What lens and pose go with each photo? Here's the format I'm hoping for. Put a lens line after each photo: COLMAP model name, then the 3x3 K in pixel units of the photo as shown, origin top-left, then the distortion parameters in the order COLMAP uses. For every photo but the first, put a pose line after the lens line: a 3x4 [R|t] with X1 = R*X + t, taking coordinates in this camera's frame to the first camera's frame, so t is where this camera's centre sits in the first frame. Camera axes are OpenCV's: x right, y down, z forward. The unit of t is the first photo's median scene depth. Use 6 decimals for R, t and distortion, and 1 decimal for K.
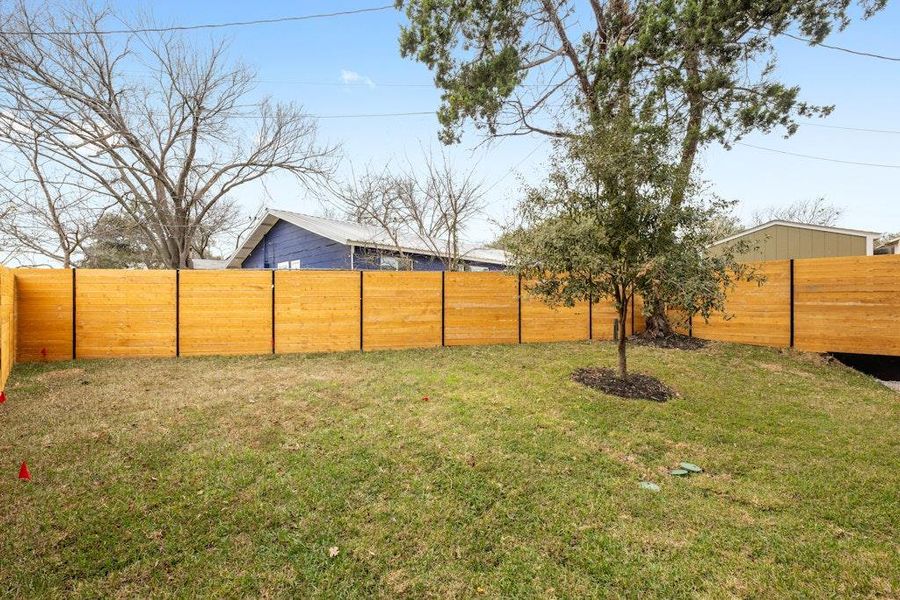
lens RADIAL K [[354.7, 0, 450.0], [0, 354.7, 300.0], [0, 0, 1]] dist [0.001161, 0.000068]
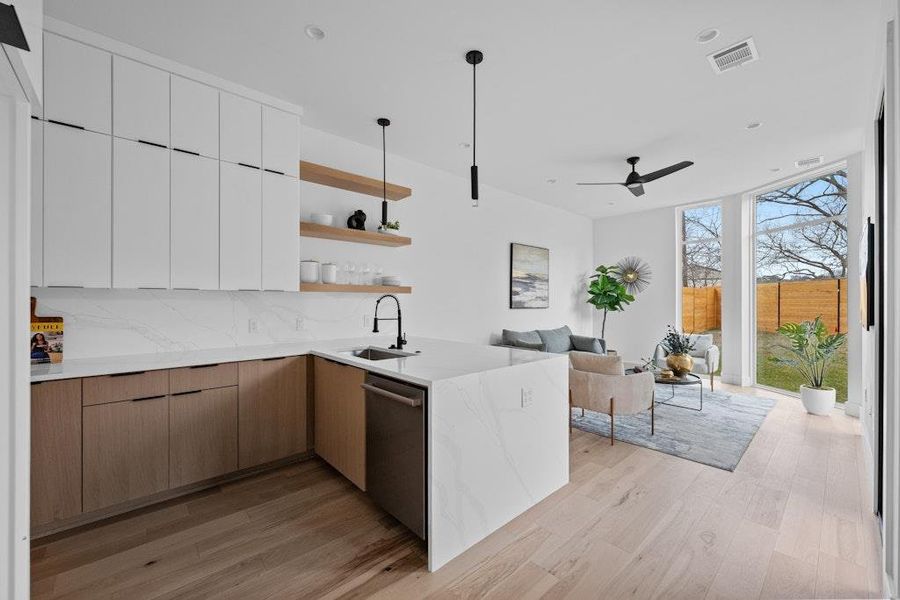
lens RADIAL K [[354.7, 0, 450.0], [0, 354.7, 300.0], [0, 0, 1]] dist [0.001161, 0.000068]
pose [[-0.113308, 0.000787, -0.993560, 1.006991], [0.002783, 0.999996, 0.000475, -0.005876], [0.993556, -0.002711, -0.113309, -0.346235]]
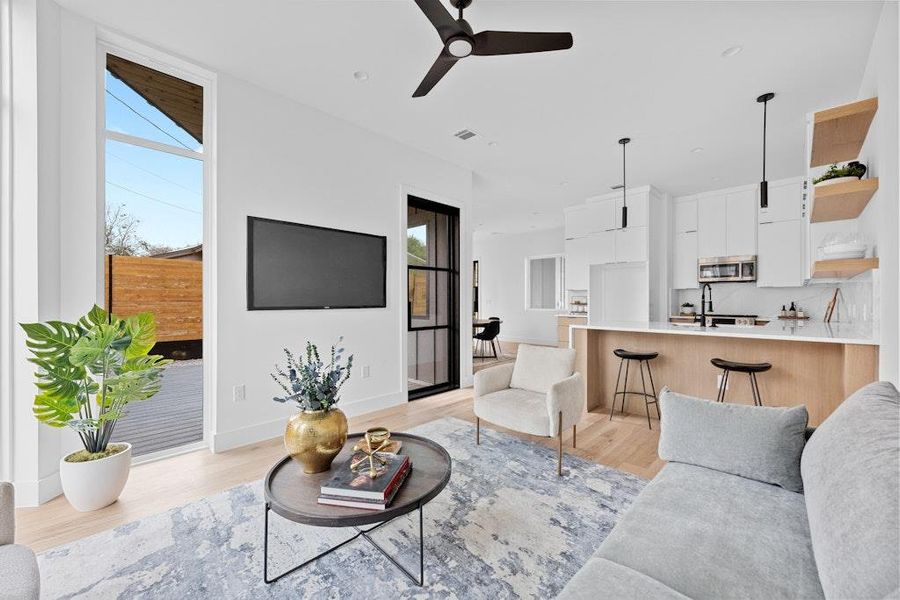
lens RADIAL K [[359.7, 0, 448.8], [0, 359.7, 300.9], [0, 0, 1]] dist [0.000677, -0.000018]
pose [[0.054948, 0.001235, 0.998488, 0.188725], [-0.004322, 0.999990, -0.000999, 0.012838], [-0.998480, -0.004261, 0.054953, -0.142267]]
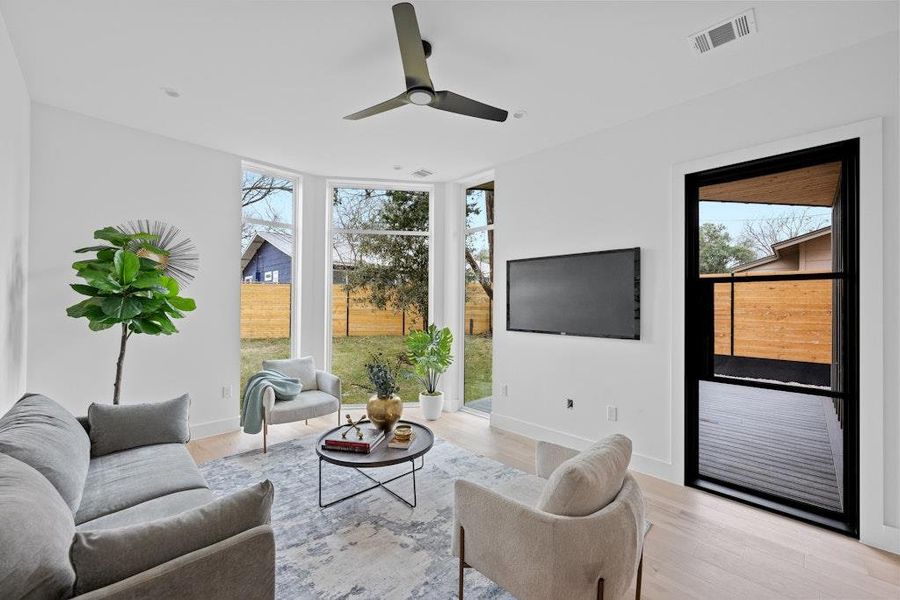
lens RADIAL K [[356.2, 0, 450.0], [0, 356.2, 300.0], [0, 0, 1]] dist [-0.002832, -0.000070]
pose [[0.997325, 0.011134, -0.072247, 0.499628], [-0.011445, 0.999927, -0.003900, -0.016039], [0.072199, 0.004716, 0.997379, -0.410223]]
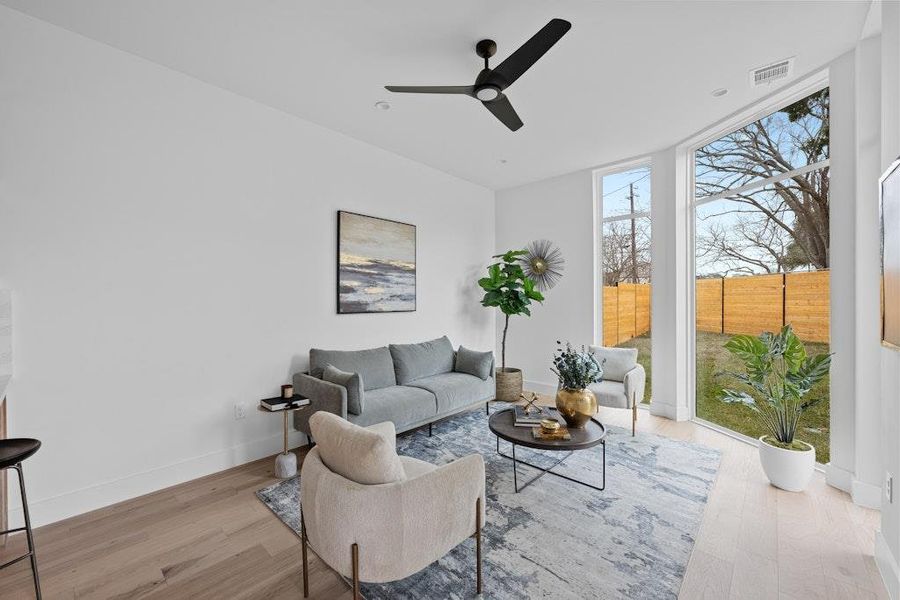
lens RADIAL K [[359.7, 0, 448.8], [0, 359.7, 300.9], [0, 0, 1]] dist [0.000677, -0.000018]
pose [[-0.014935, 0.007888, -0.999857, 0.752767], [0.009111, 0.999928, 0.007753, -0.006687], [0.999847, -0.008994, -0.015005, -0.164225]]
